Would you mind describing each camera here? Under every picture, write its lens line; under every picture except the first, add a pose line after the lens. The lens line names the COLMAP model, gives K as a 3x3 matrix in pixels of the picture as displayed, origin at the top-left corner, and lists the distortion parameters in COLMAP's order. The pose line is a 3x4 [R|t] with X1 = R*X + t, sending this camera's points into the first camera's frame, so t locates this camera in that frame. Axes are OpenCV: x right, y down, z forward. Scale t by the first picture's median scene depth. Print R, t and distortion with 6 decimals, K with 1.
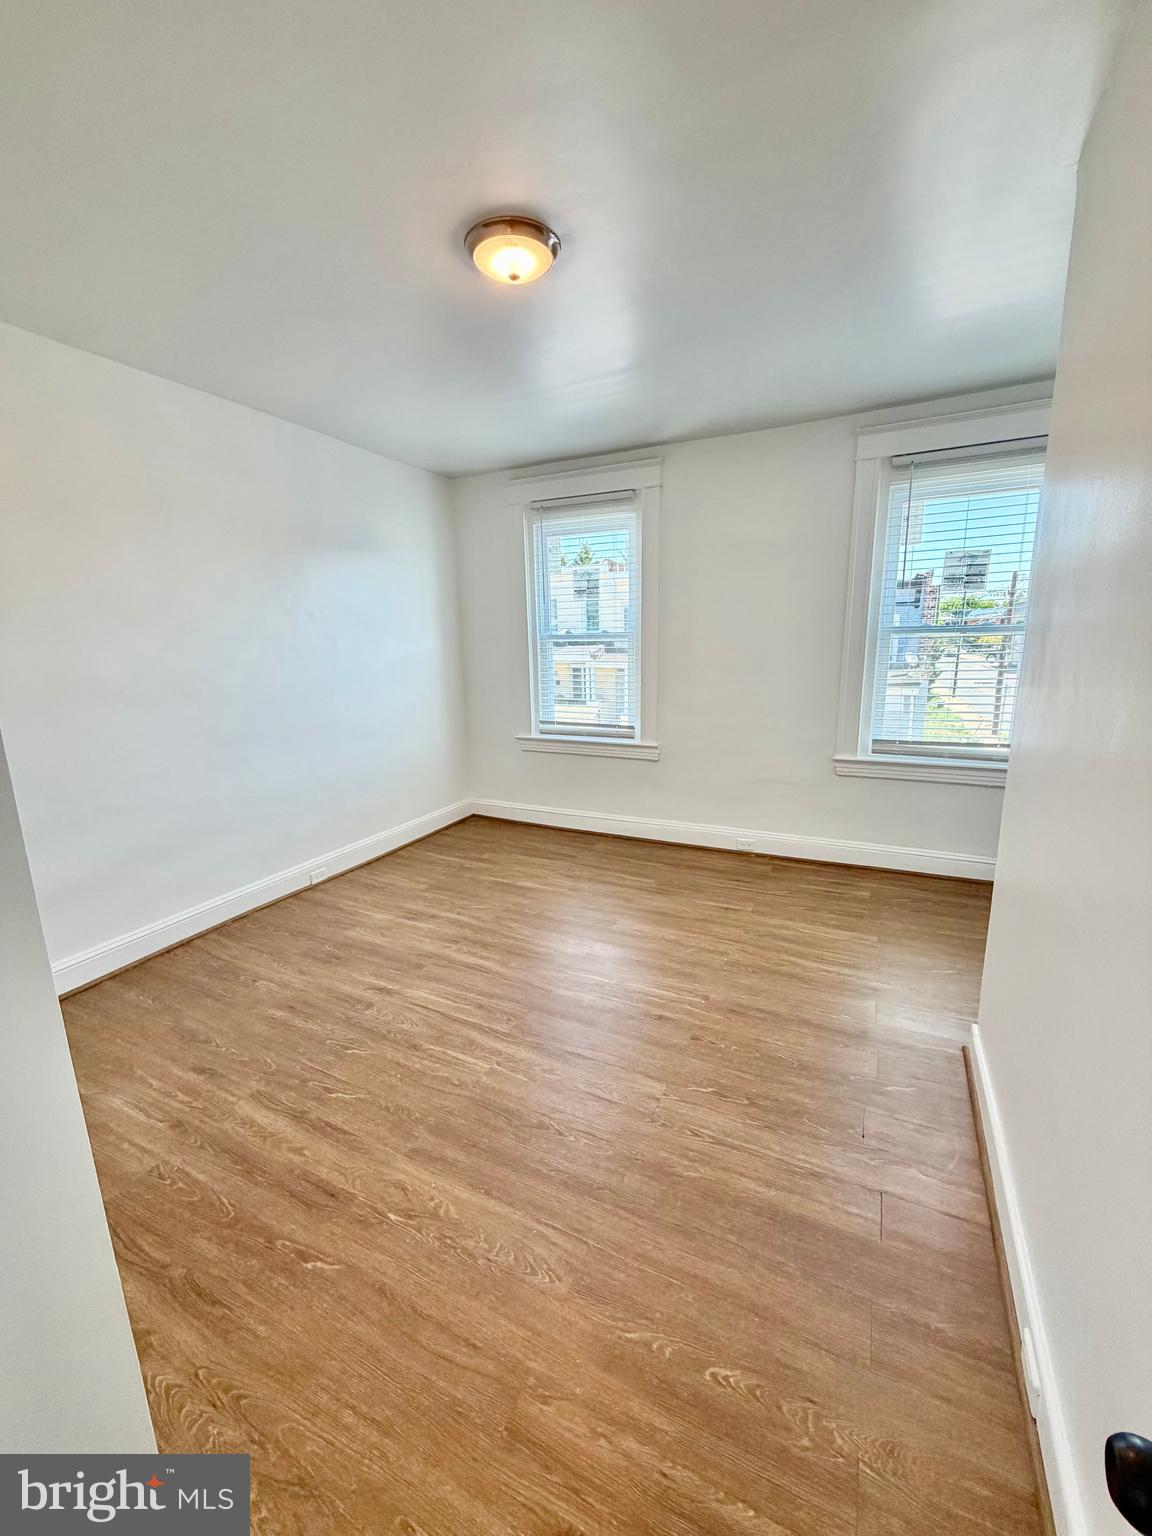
lens RADIAL K [[612.4, 0, 574.1], [0, 612.4, 766.6], [0, 0, 1]] dist [-0.002398, 0.000533]
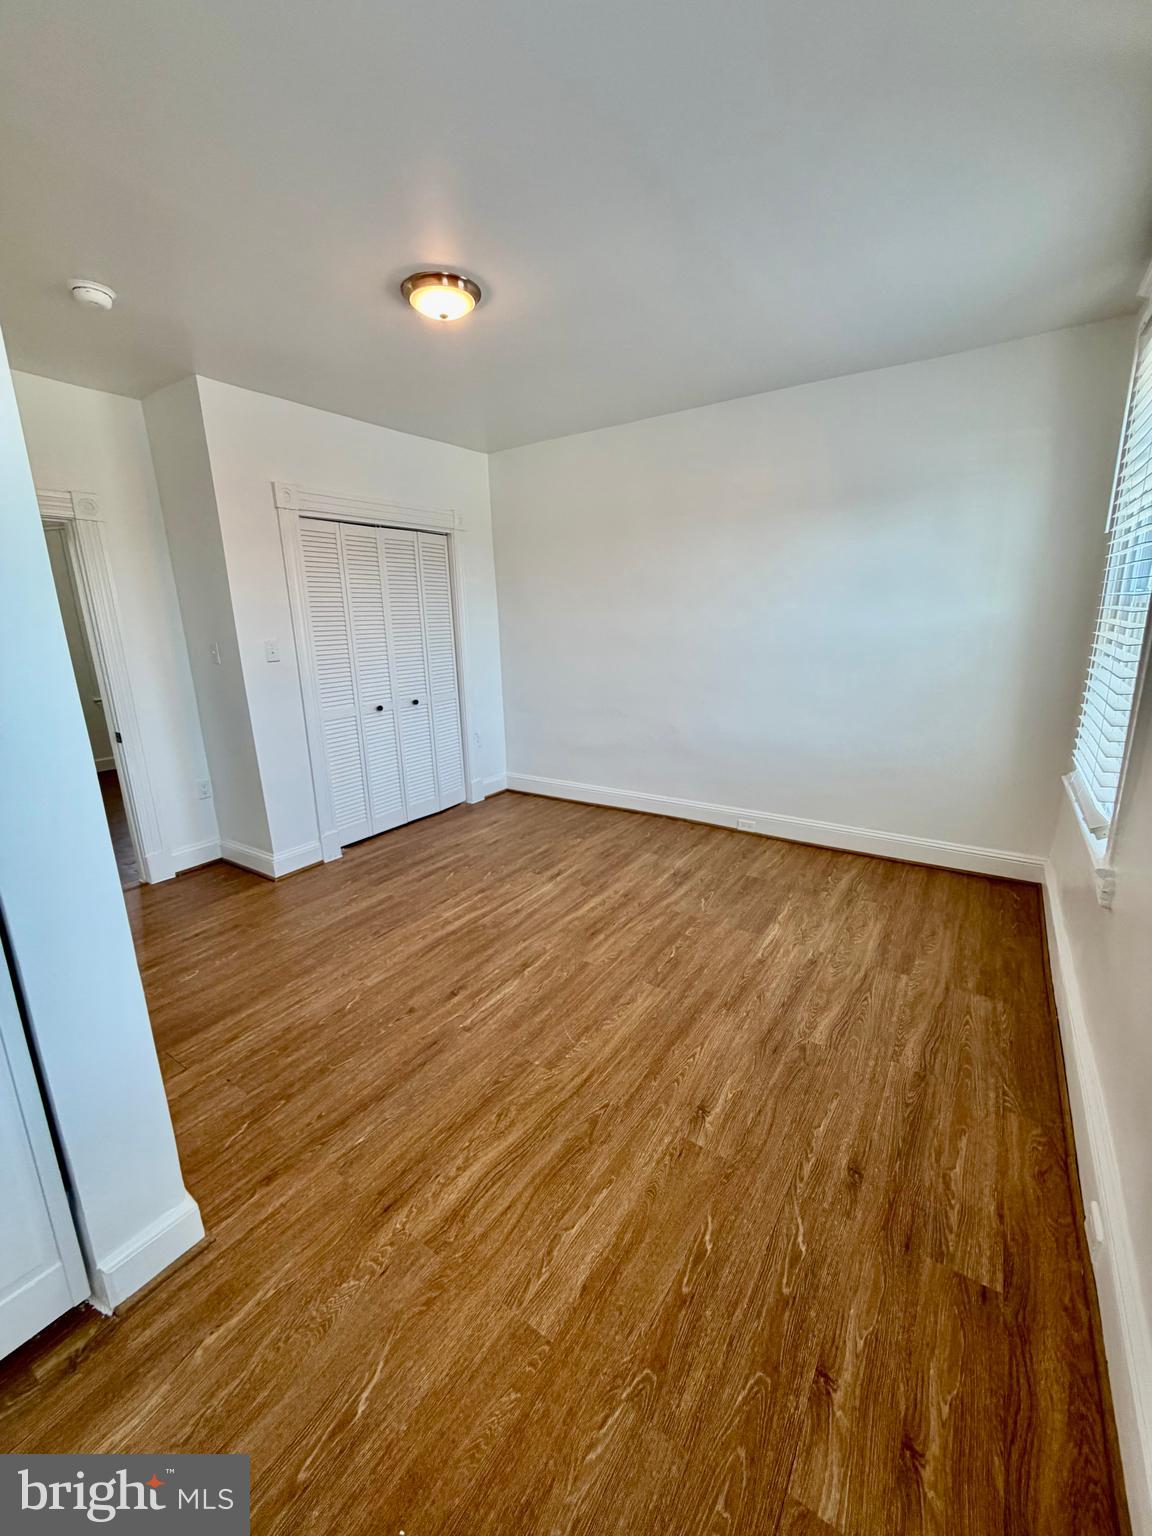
lens RADIAL K [[612.4, 0, 577.2], [0, 612.4, 761.5], [0, 0, 1]] dist [-0.002398, 0.000533]
pose [[-0.134044, 0.253365, -0.958039, 0.760797], [-0.180727, 0.944300, 0.275018, -0.207971], [0.974356, 0.210008, -0.080788, 0.927127]]
